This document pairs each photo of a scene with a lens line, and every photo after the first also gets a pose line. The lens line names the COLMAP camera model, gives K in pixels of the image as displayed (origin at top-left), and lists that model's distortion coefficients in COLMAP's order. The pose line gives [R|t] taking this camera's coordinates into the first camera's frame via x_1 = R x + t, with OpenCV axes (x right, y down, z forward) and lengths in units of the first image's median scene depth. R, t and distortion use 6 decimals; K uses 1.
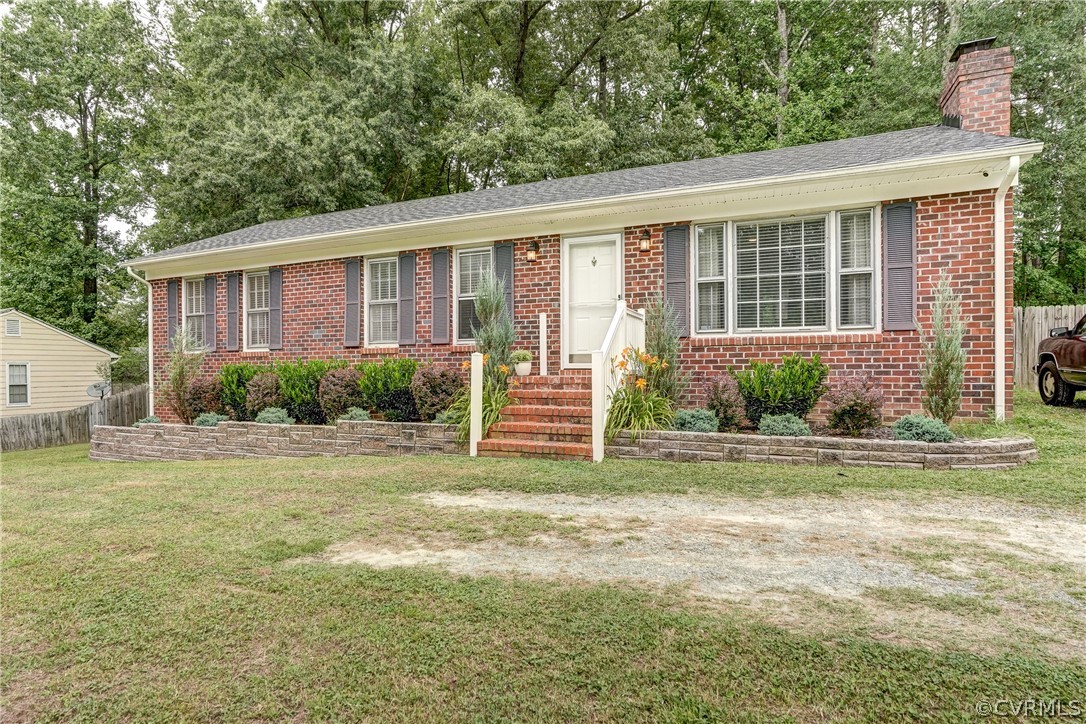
lens RADIAL K [[614.1, 0, 485.1], [0, 614.1, 377.2], [0, 0, 1]] dist [-0.048389, 0.028469]
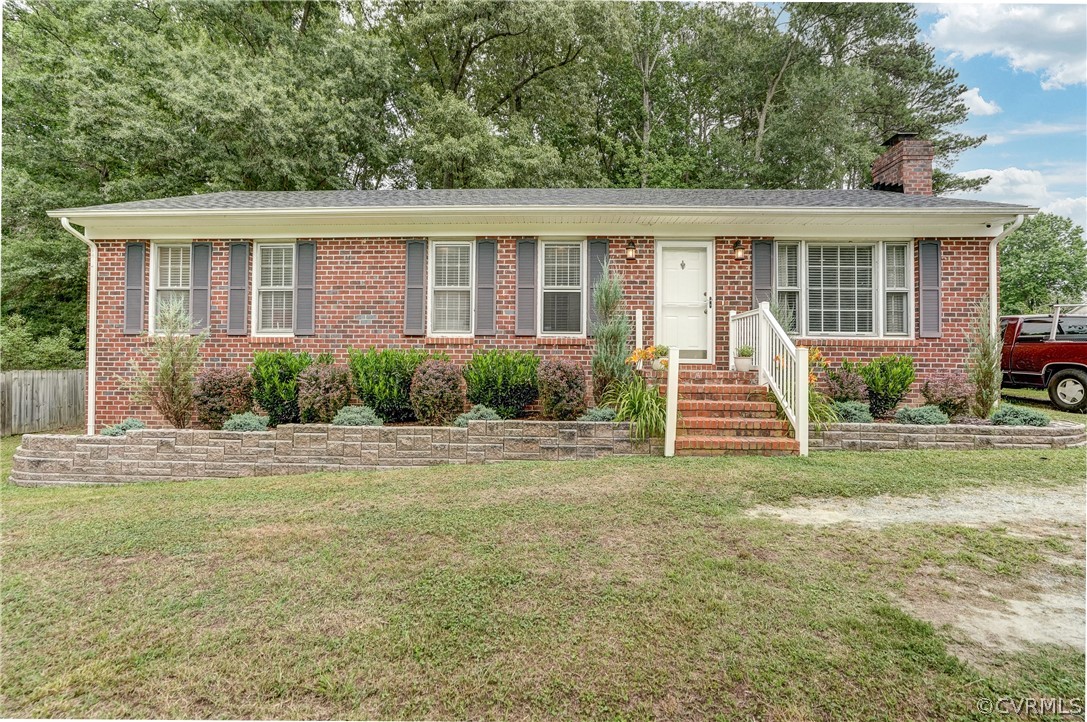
lens RADIAL K [[503.2, 0, 548.4], [0, 503.2, 355.5], [0, 0, 1]] dist [-0.045745, 0.025919]
pose [[0.915263, 0.018304, 0.402442, -0.391781], [-0.009526, 0.999671, -0.023801, -0.004841], [-0.402745, 0.017950, 0.915136, 0.283458]]
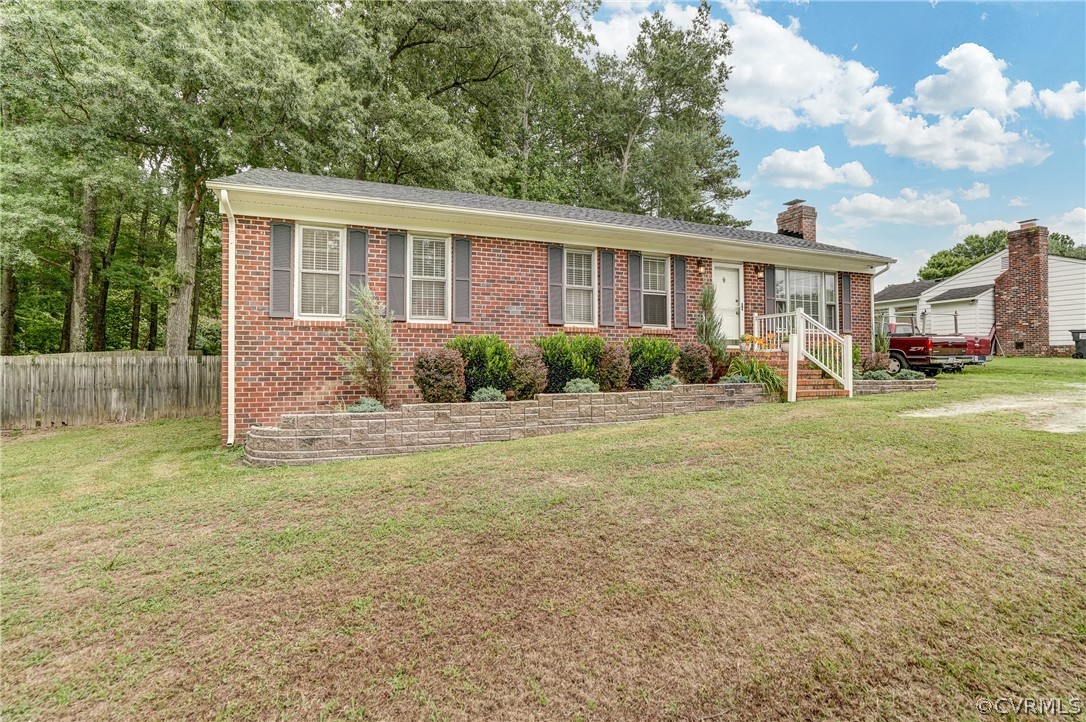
lens RADIAL K [[502.8, 0, 547.9], [0, 502.8, 355.5], [0, 0, 1]] dist [-0.045745, 0.025919]
pose [[0.673574, 0.017243, 0.738919, -1.043636], [0.005768, 0.999575, -0.028583, 0.036151], [-0.739098, 0.023515, 0.673188, 0.479551]]
